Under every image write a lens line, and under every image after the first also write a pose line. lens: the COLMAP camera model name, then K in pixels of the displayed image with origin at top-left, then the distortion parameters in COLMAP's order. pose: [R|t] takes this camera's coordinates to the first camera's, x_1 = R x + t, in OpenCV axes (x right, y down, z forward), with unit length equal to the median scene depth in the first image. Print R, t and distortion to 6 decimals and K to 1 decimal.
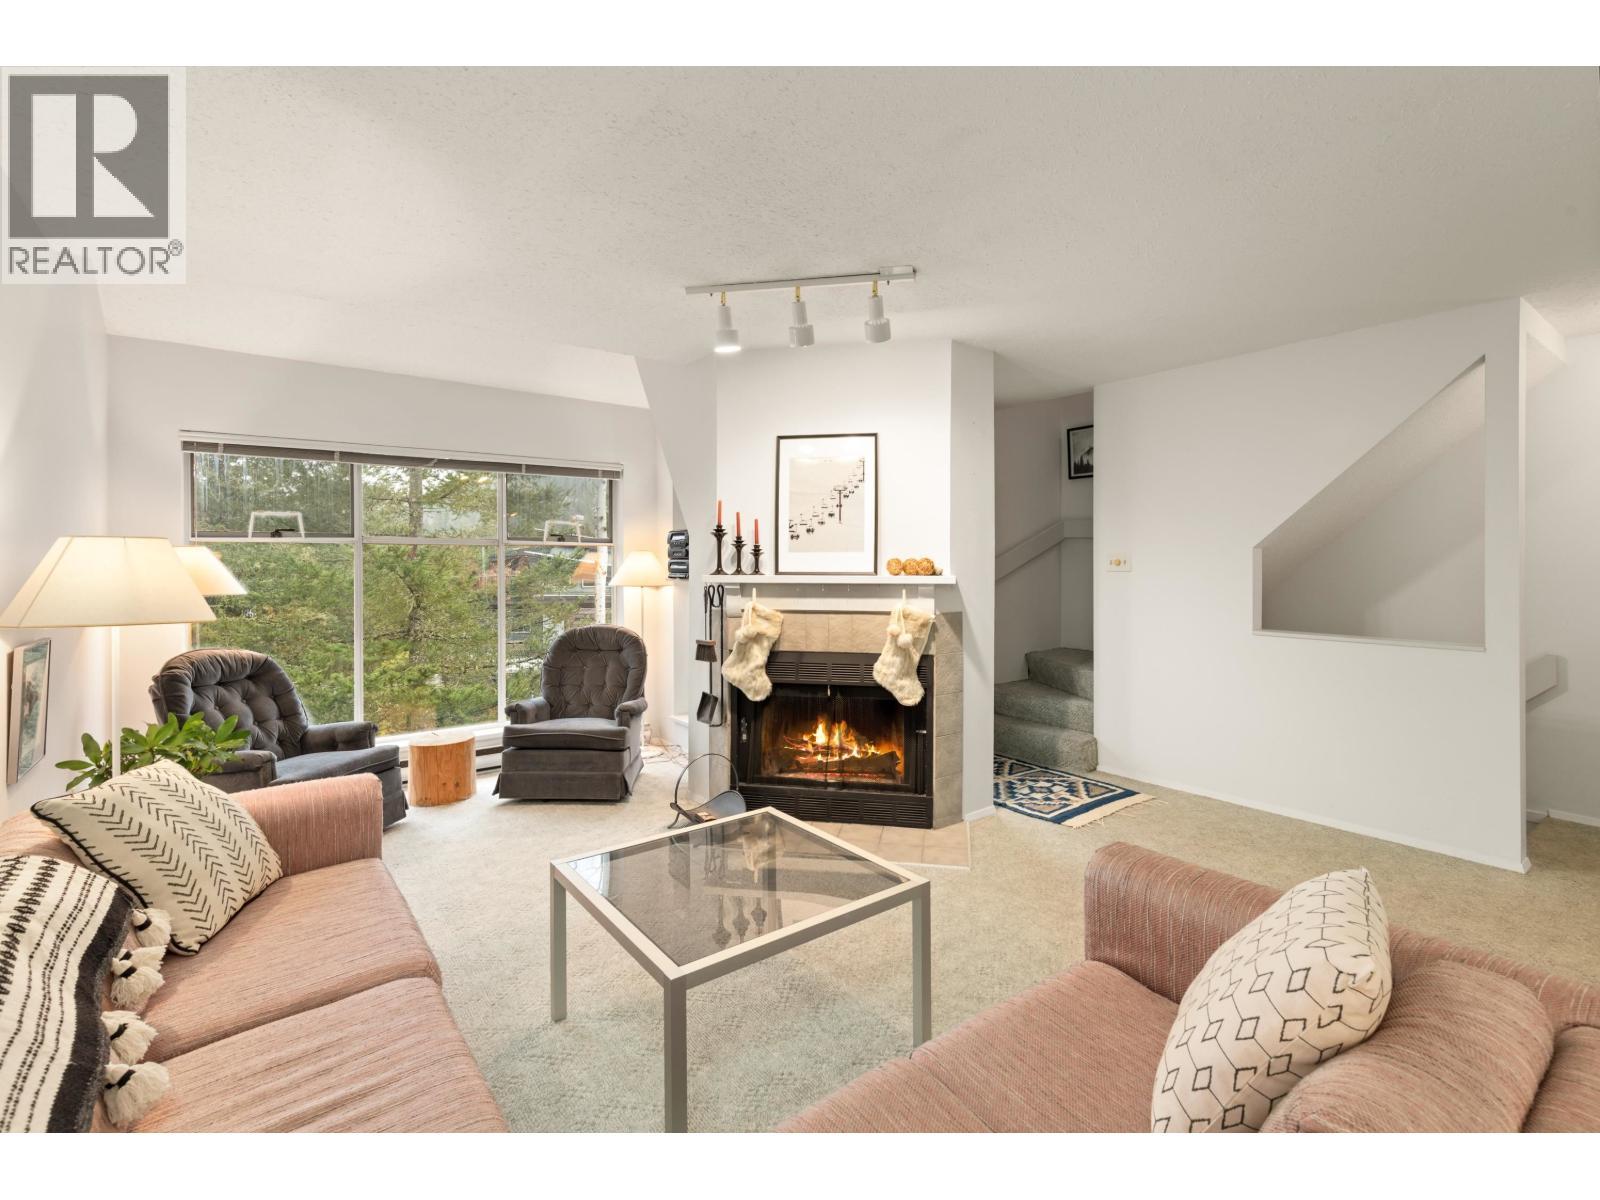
lens RADIAL K [[757.5, 0, 809.3], [0, 757.5, 561.2], [0, 0, 1]] dist [0.001072, 0.000037]
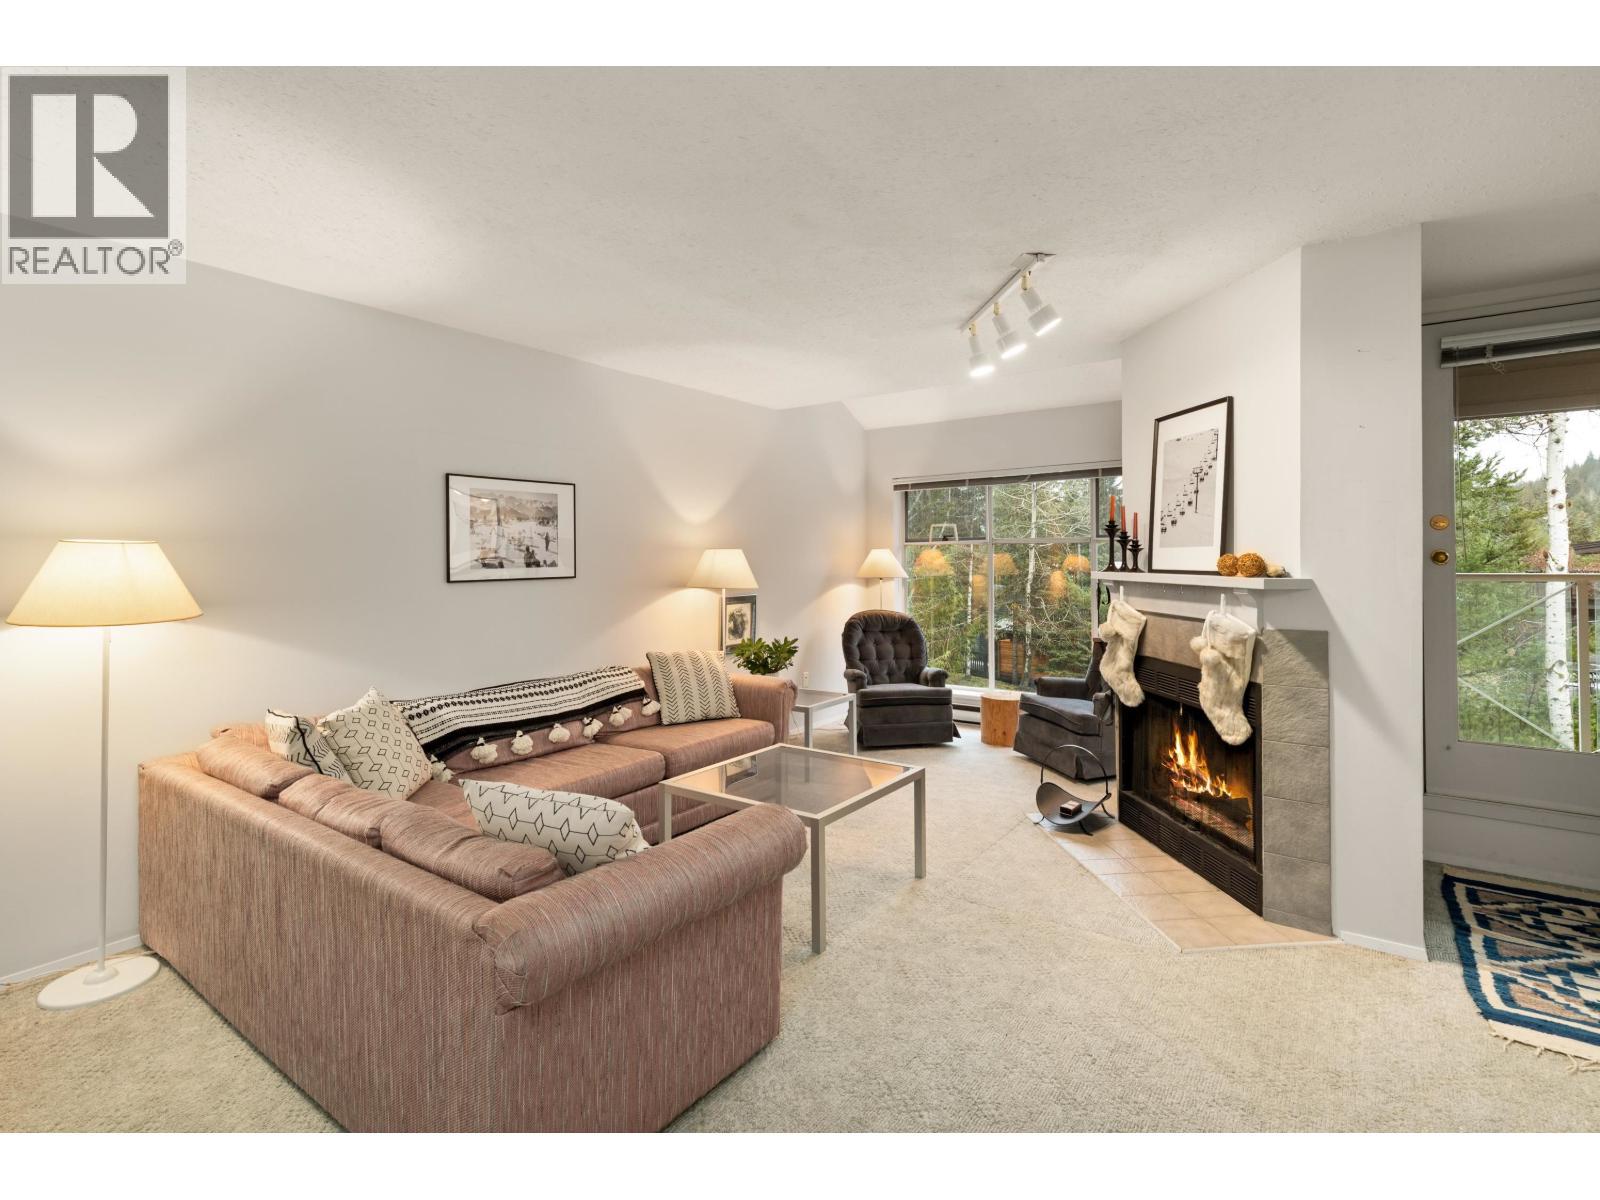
lens RADIAL K [[757.5, 0, 809.3], [0, 757.5, 561.2], [0, 0, 1]] dist [0.001072, 0.000037]
pose [[0.282160, 0.003275, -0.959362, 0.731413], [0.002657, 0.999988, 0.004195, -0.000678], [0.959364, -0.003733, 0.282148, 0.355873]]
